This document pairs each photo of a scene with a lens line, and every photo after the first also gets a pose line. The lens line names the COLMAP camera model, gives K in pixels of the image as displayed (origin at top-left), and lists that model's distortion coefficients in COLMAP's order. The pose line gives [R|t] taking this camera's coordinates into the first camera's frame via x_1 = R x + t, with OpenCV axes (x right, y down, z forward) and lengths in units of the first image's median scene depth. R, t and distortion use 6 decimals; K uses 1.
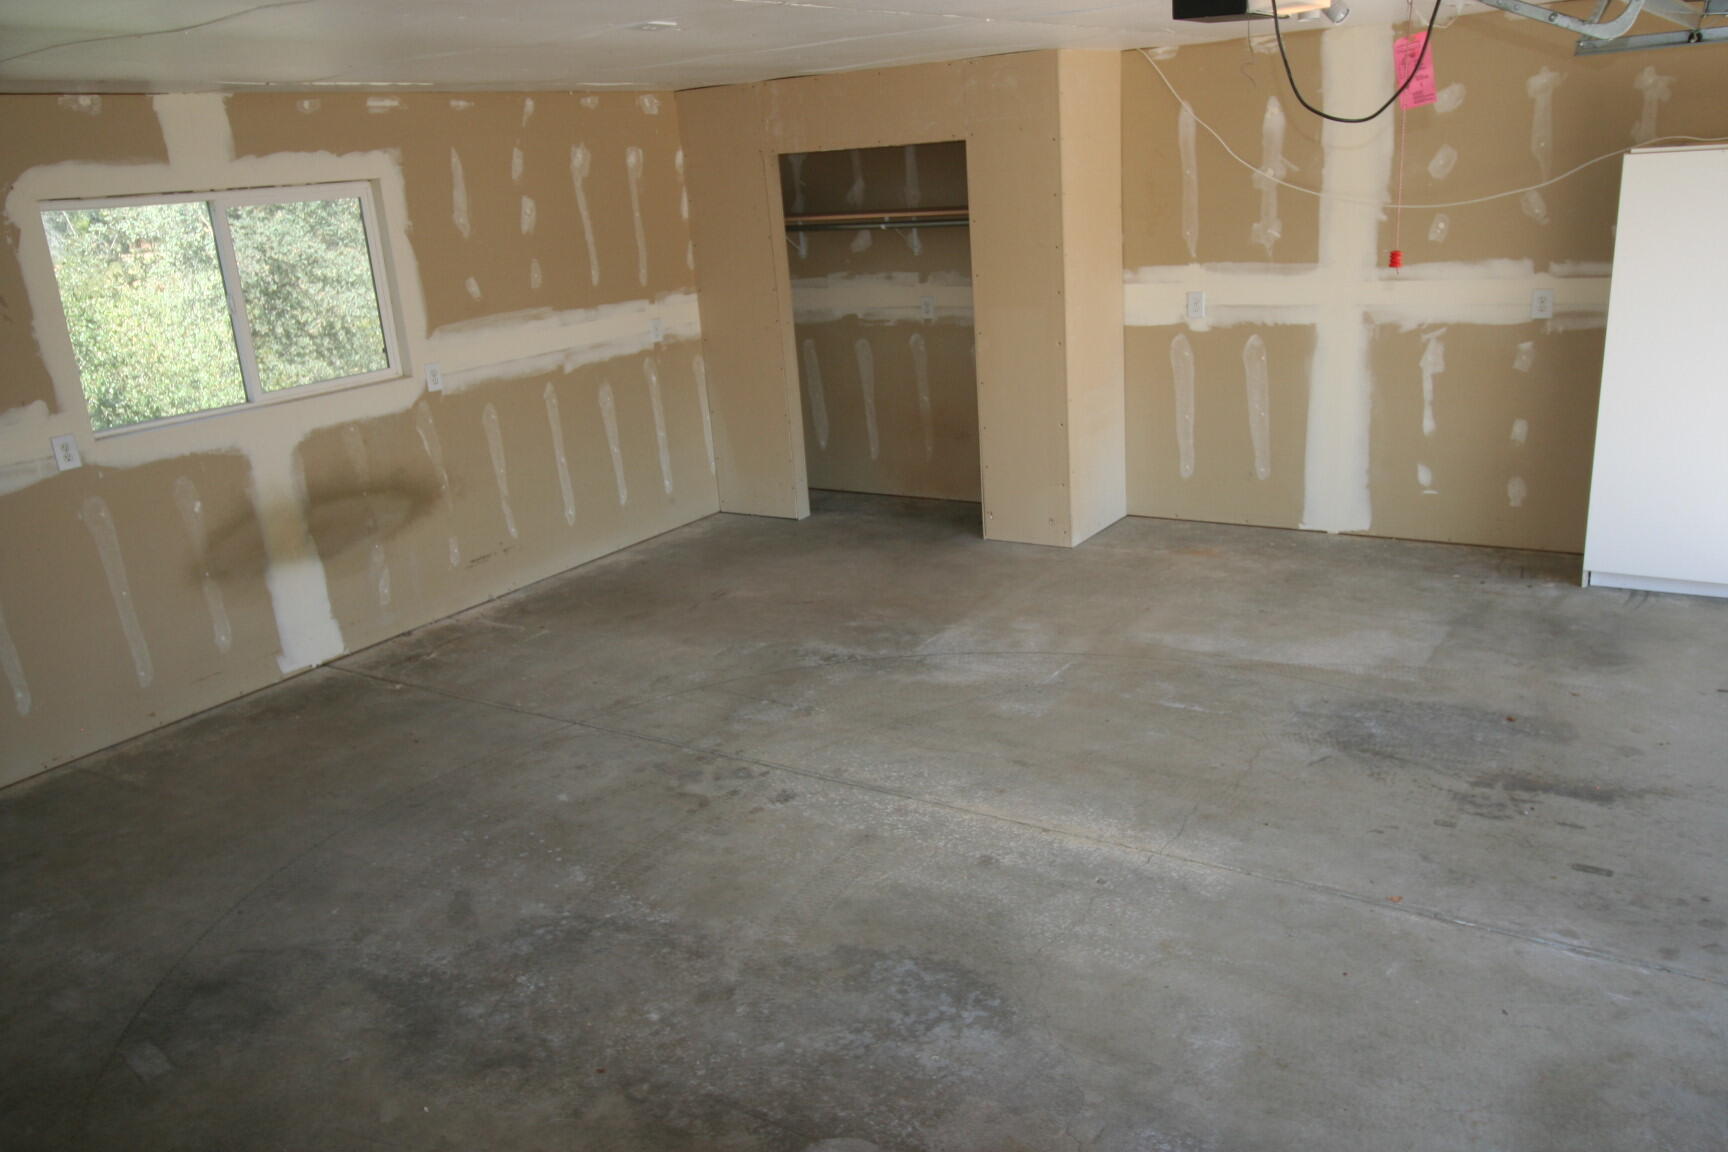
lens RADIAL K [[1388.8, 0, 860.7], [0, 1388.8, 576.9], [0, 0, 1]] dist [0.013123, 0.002091]
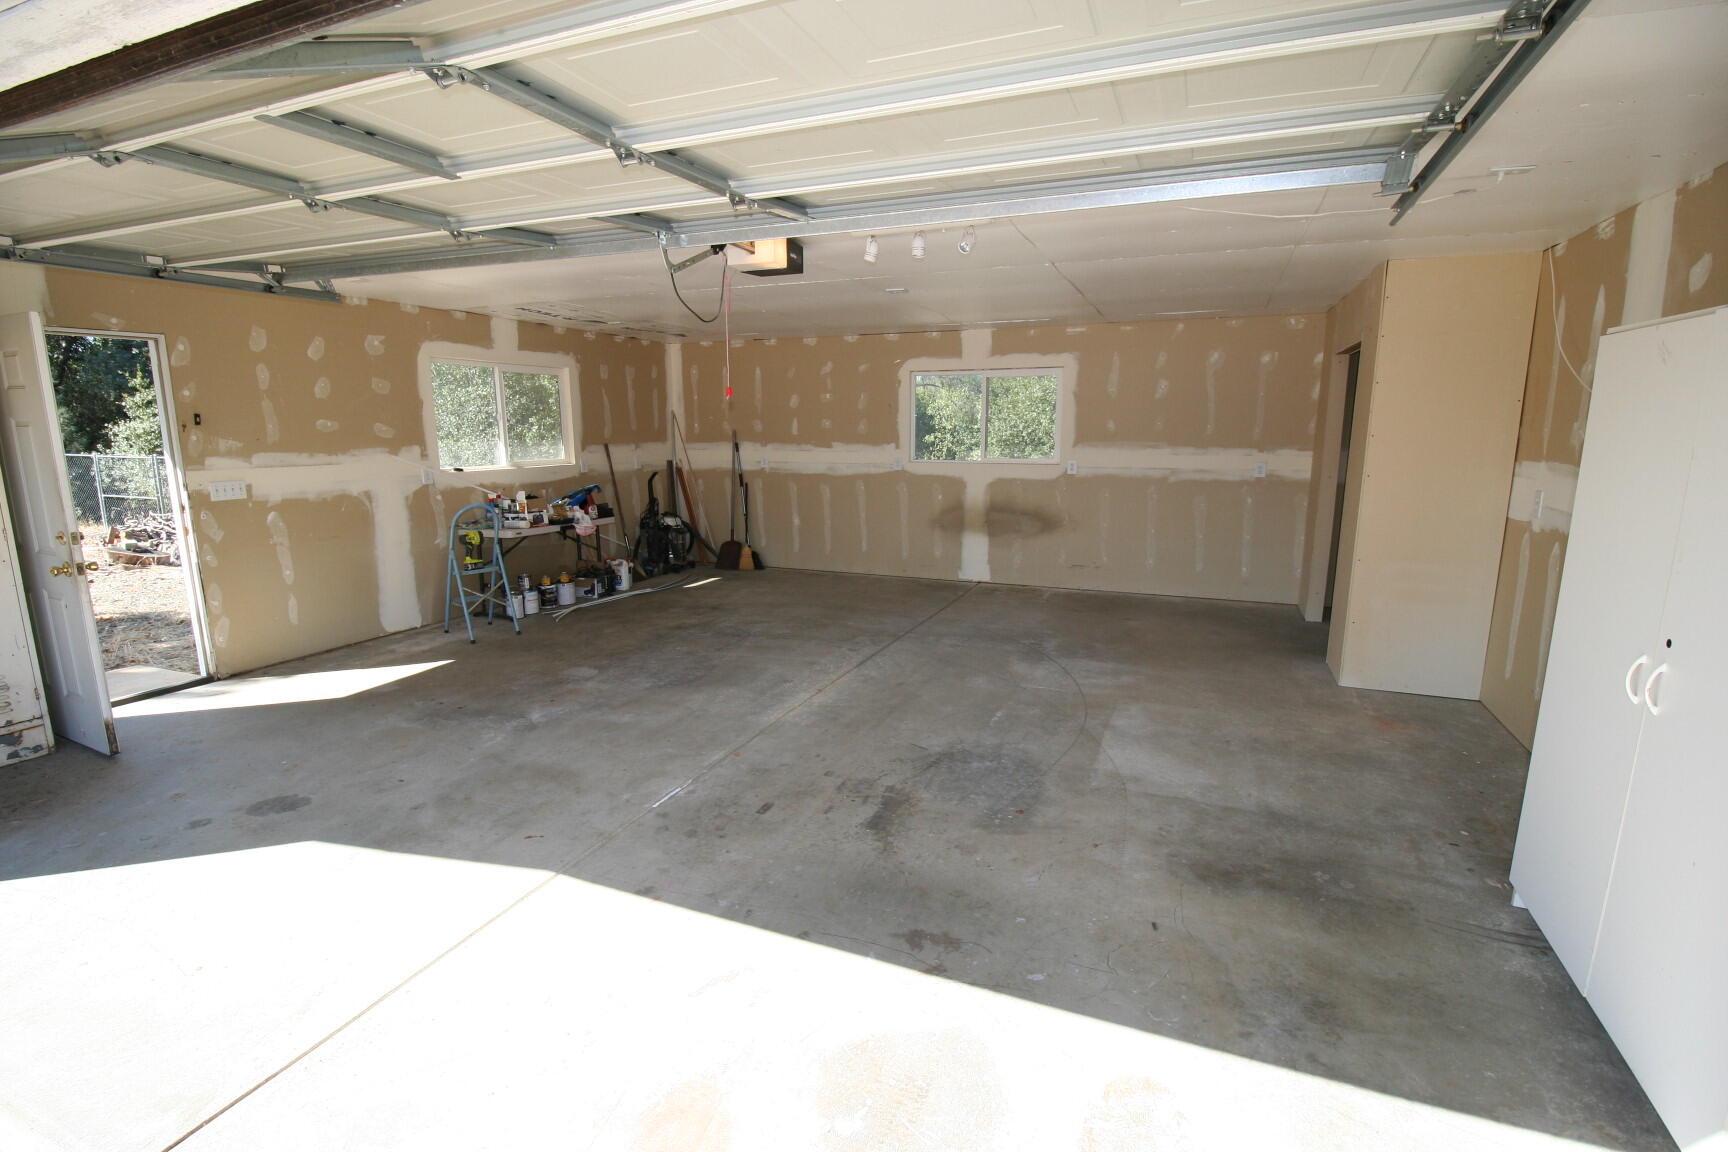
lens RADIAL K [[810.6, 0, 859.0], [0, 810.6, 580.2], [0, 0, 1]] dist [-0.008195, -0.004706]
pose [[0.177425, 0.252684, -0.951142, 0.874179], [-0.294653, 0.935780, 0.193639, -0.144955], [0.938989, 0.245900, 0.240485, 0.552478]]
